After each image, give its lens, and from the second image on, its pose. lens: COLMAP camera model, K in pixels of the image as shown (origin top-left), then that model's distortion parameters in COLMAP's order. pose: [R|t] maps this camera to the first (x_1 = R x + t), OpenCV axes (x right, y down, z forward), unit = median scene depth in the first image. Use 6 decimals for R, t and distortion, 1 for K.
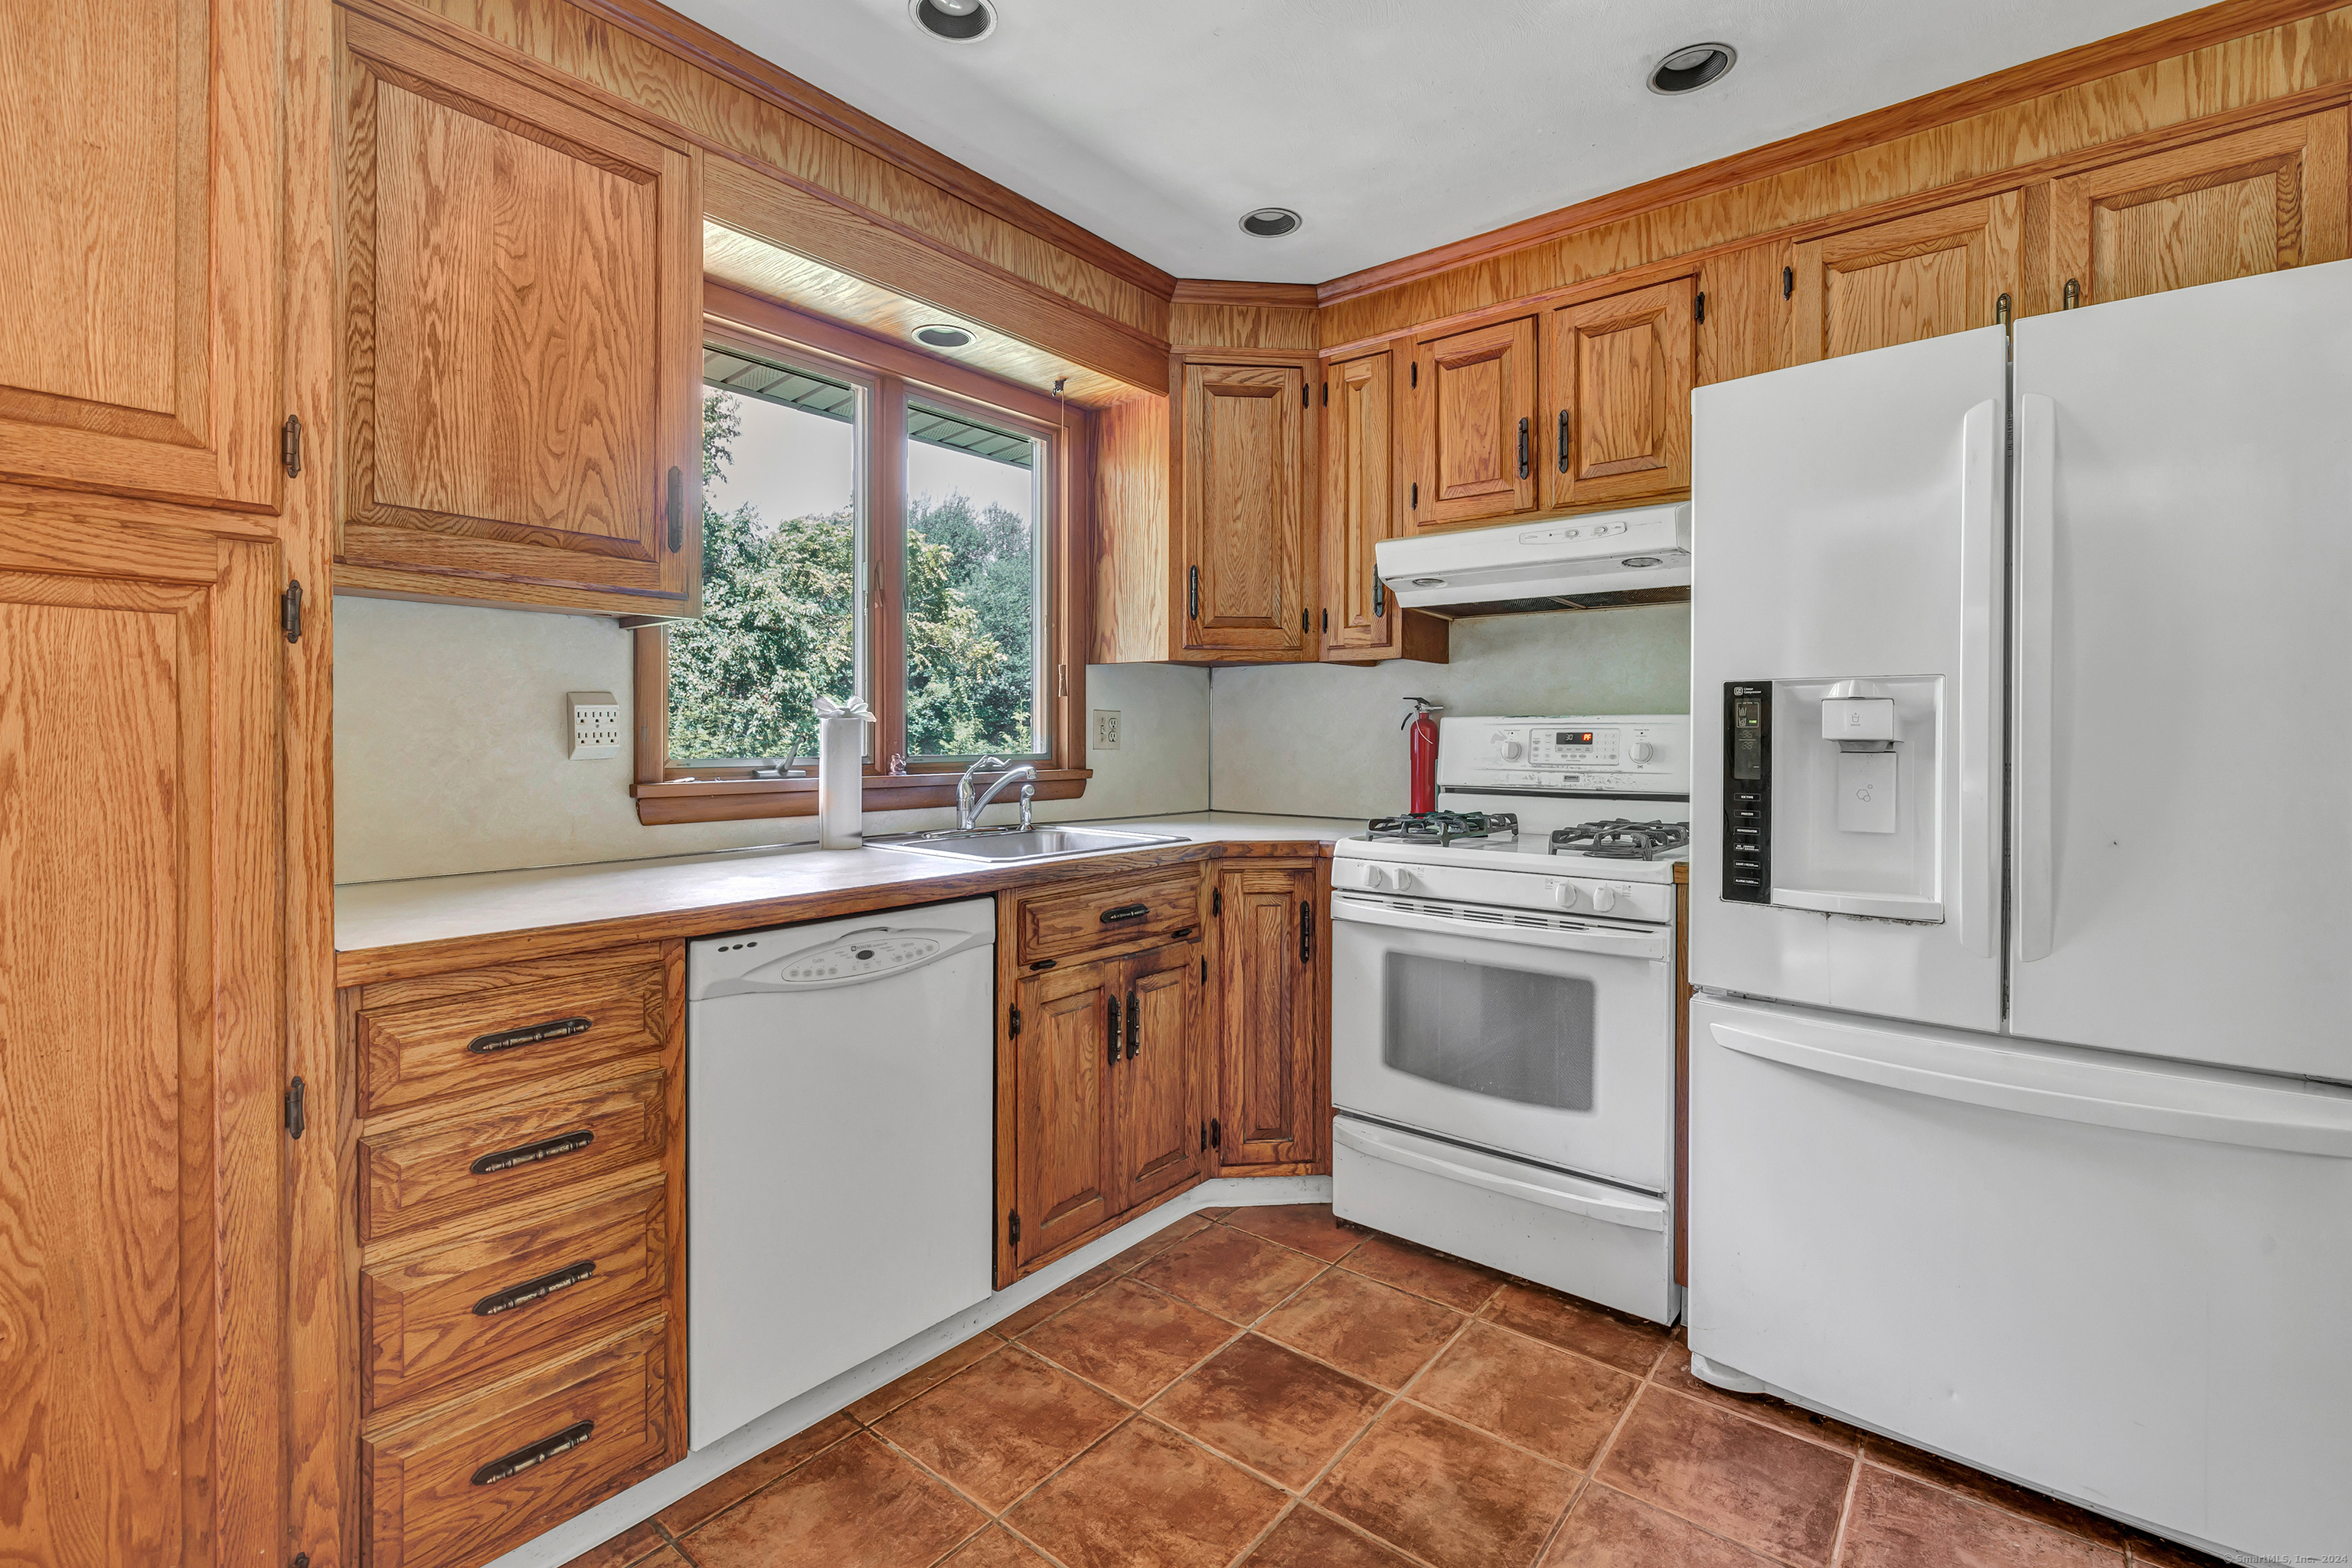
lens RADIAL K [[1064.6, 0, 1188.8], [0, 1064.6, 738.7], [0, 0, 1]] dist [-0.004632, 0.000685]
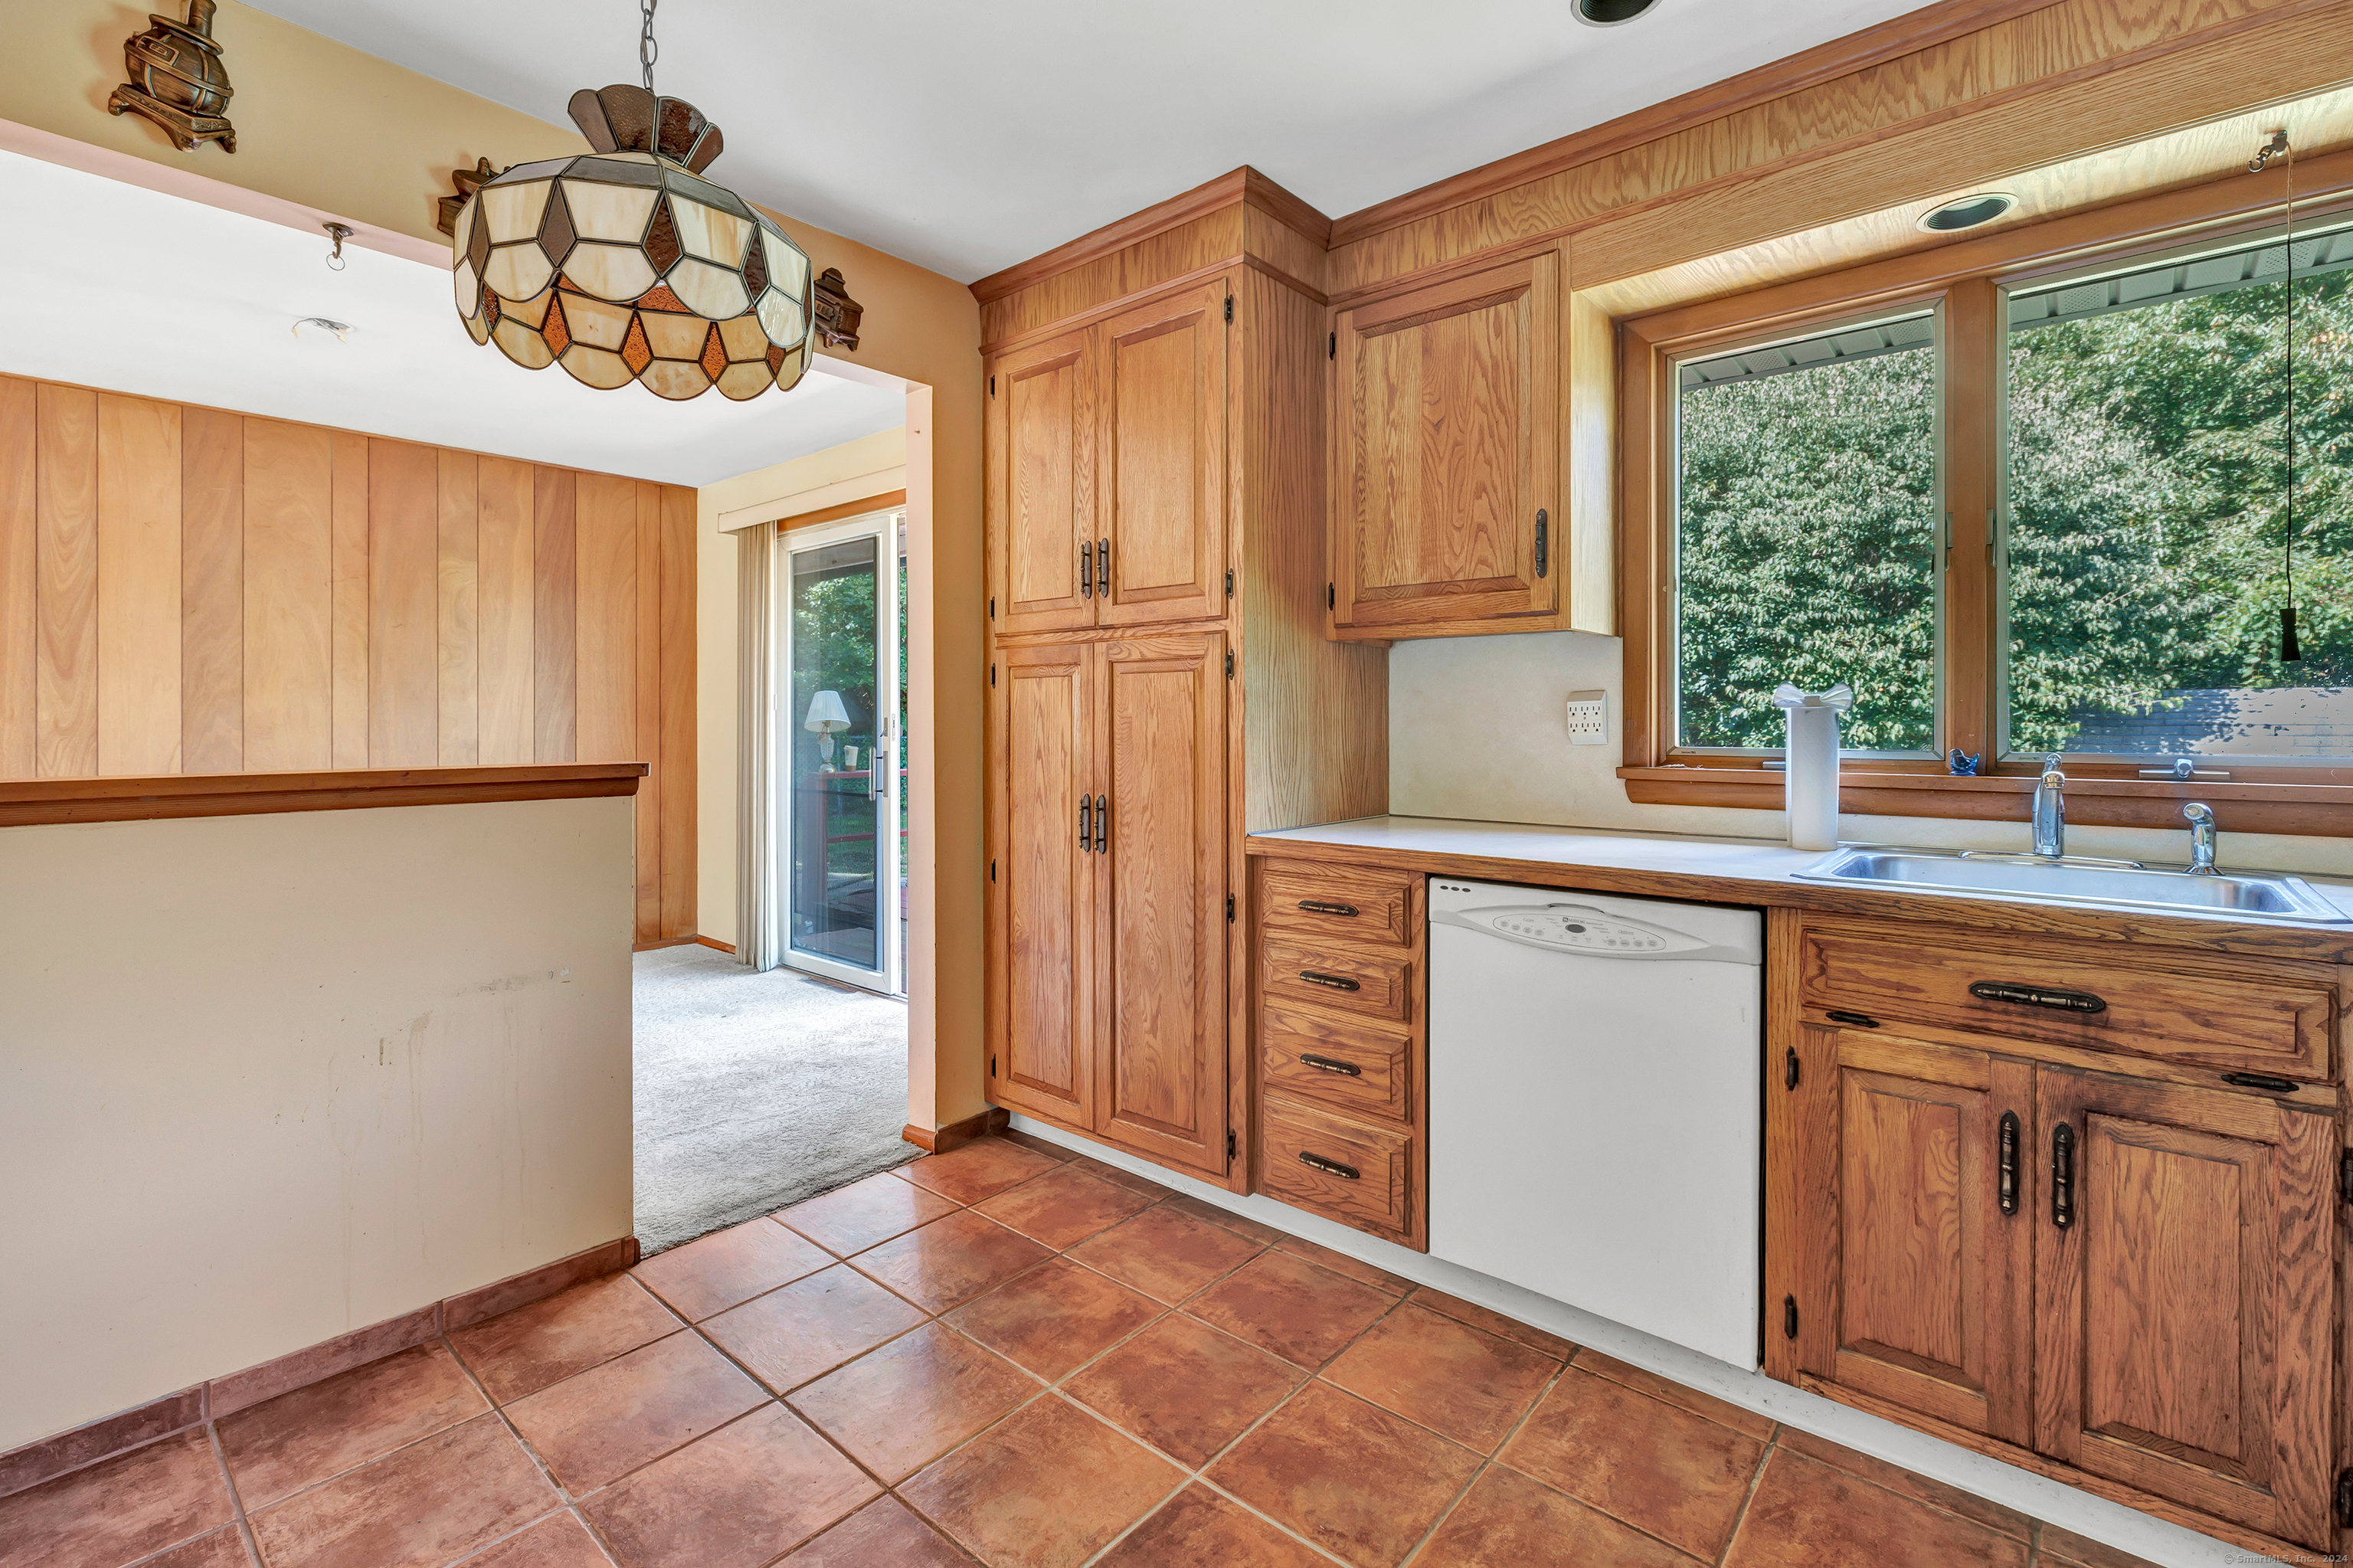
lens RADIAL K [[1053.7, 0, 1168.3], [0, 1053.7, 722.2], [0, 0, 1]] dist [-0.002021, 0.000565]
pose [[-0.034447, -0.003233, -0.999401, 0.692176], [-0.004504, 0.999985, -0.003079, -0.001020], [0.999396, 0.004395, -0.034461, 0.552893]]
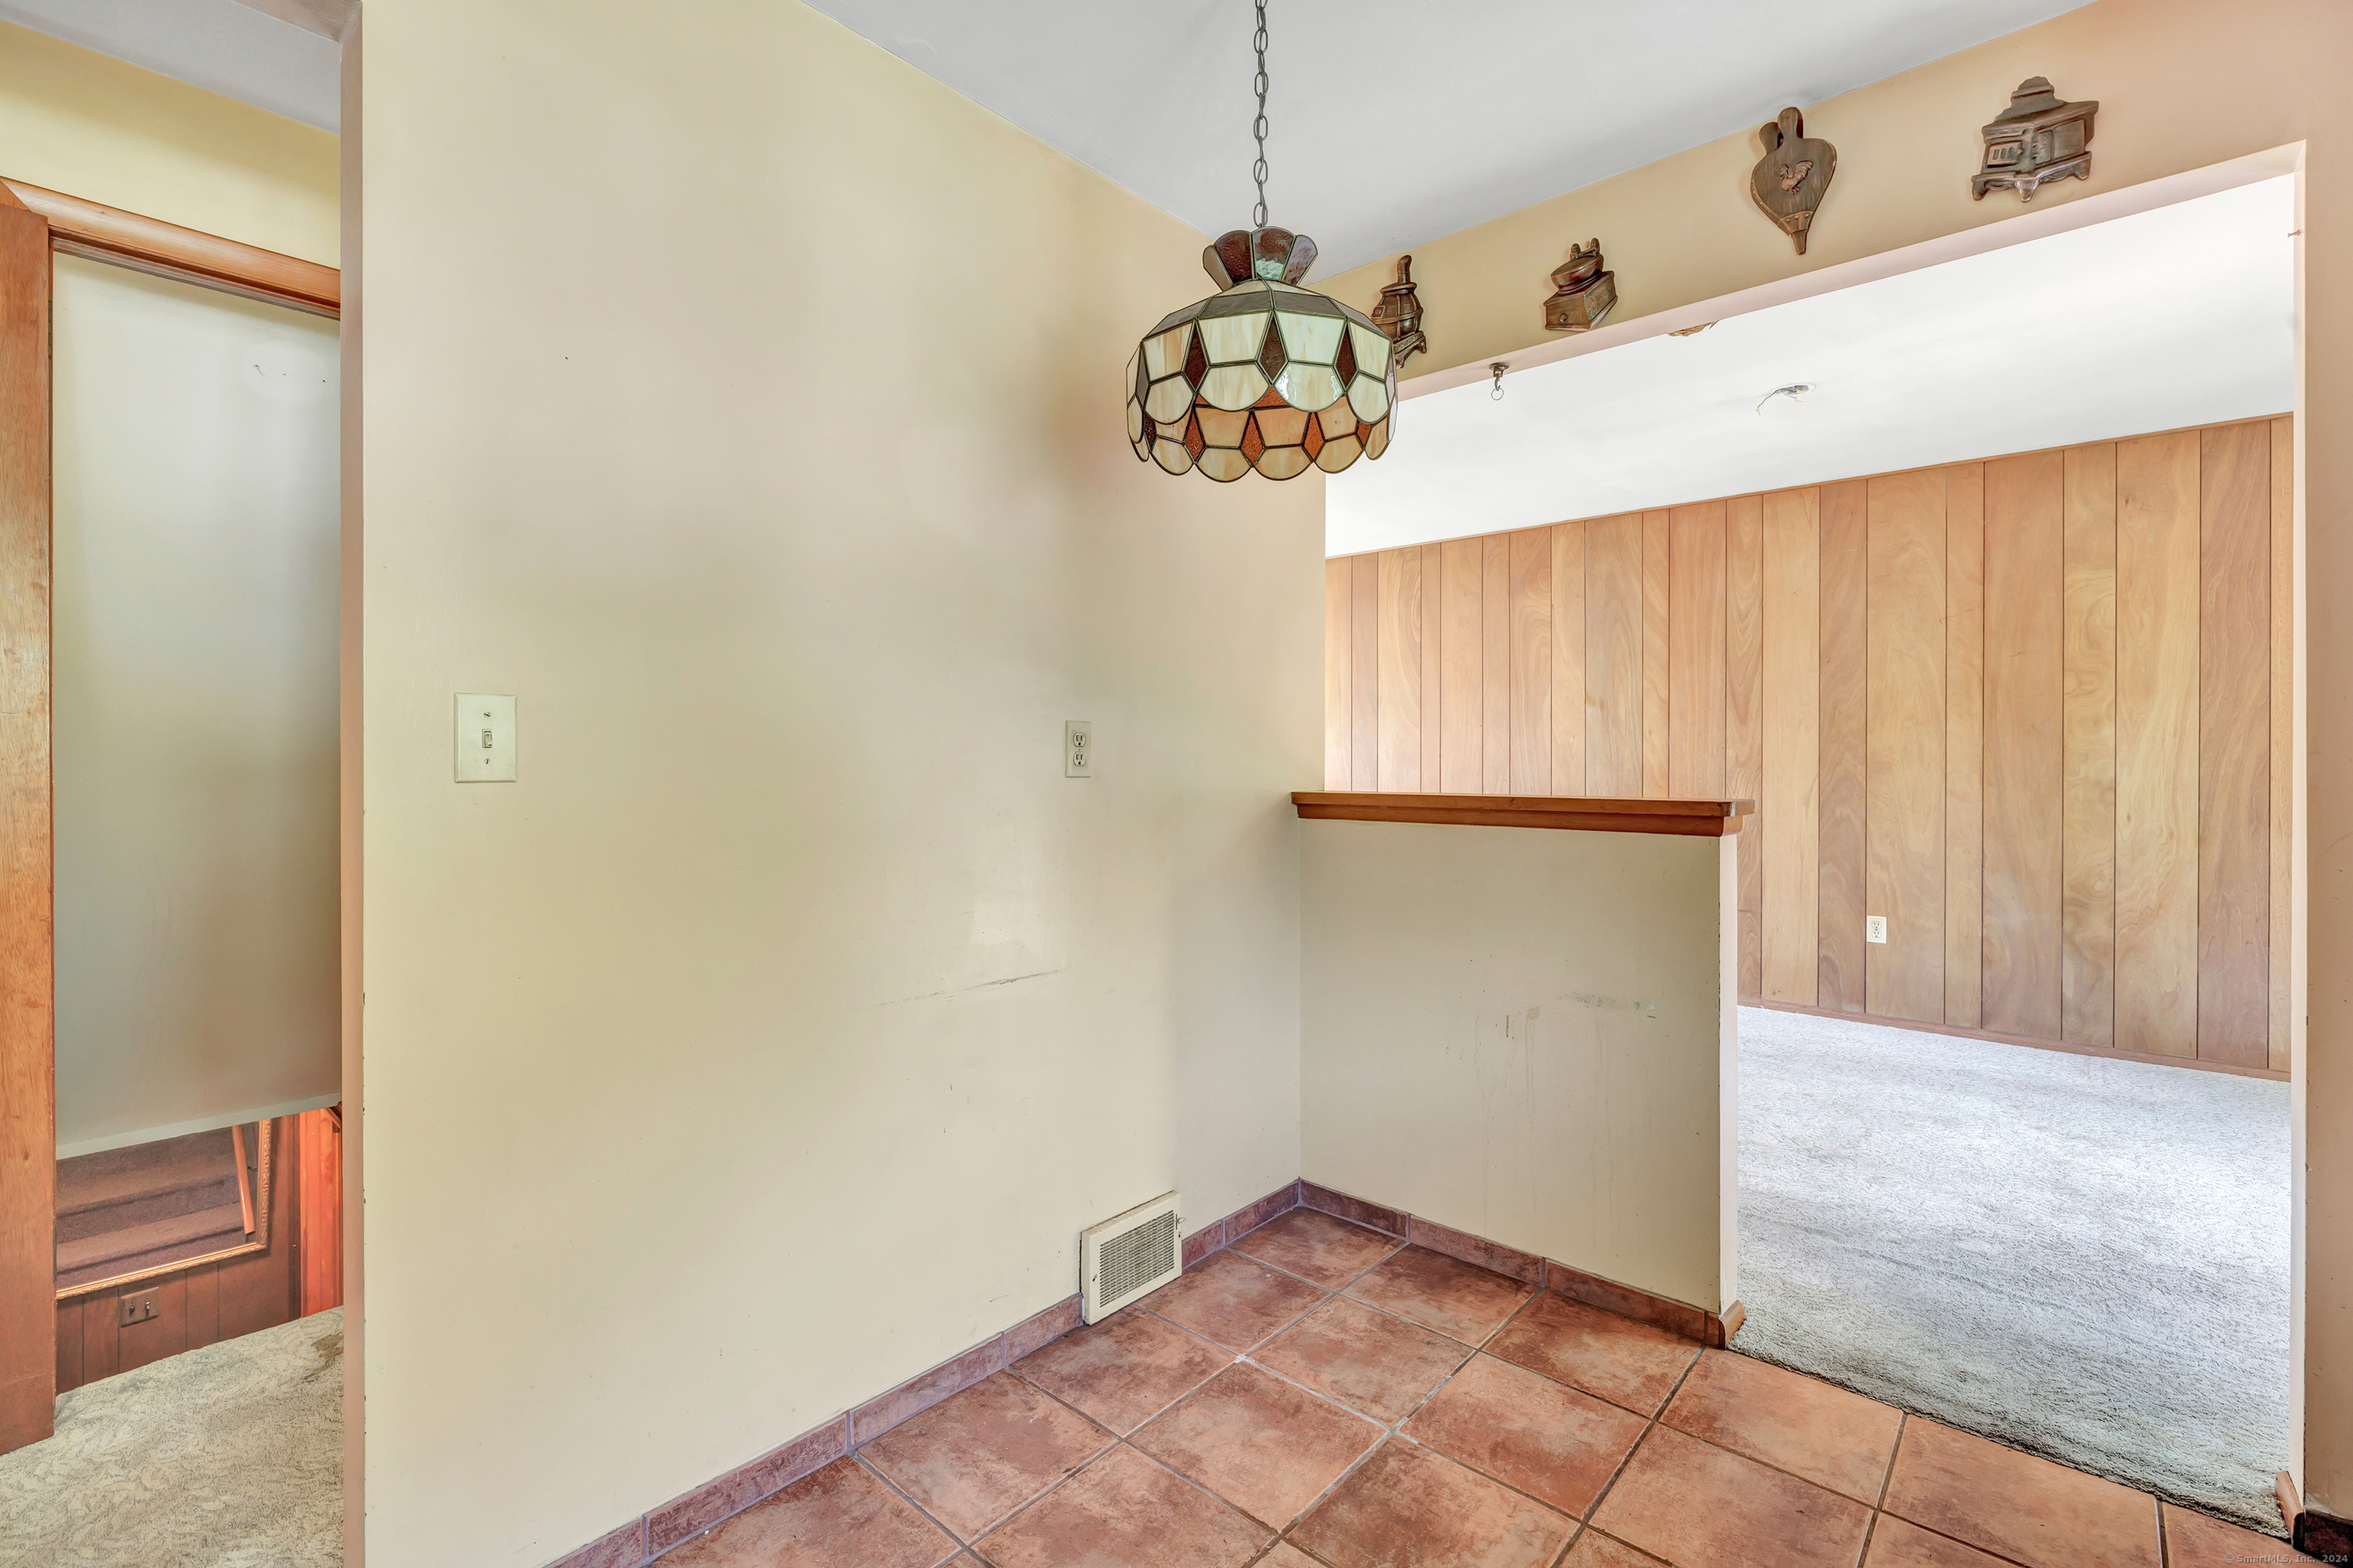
lens RADIAL K [[1051.9, 0, 1183.0], [0, 1051.9, 762.2], [0, 0, 1]] dist [-0.000416, 0.000110]
pose [[-0.999332, -0.003644, 0.036352, 0.075751], [-0.003351, 0.999961, 0.008118, -0.003348], [-0.036380, 0.007990, -0.999306, 0.991119]]
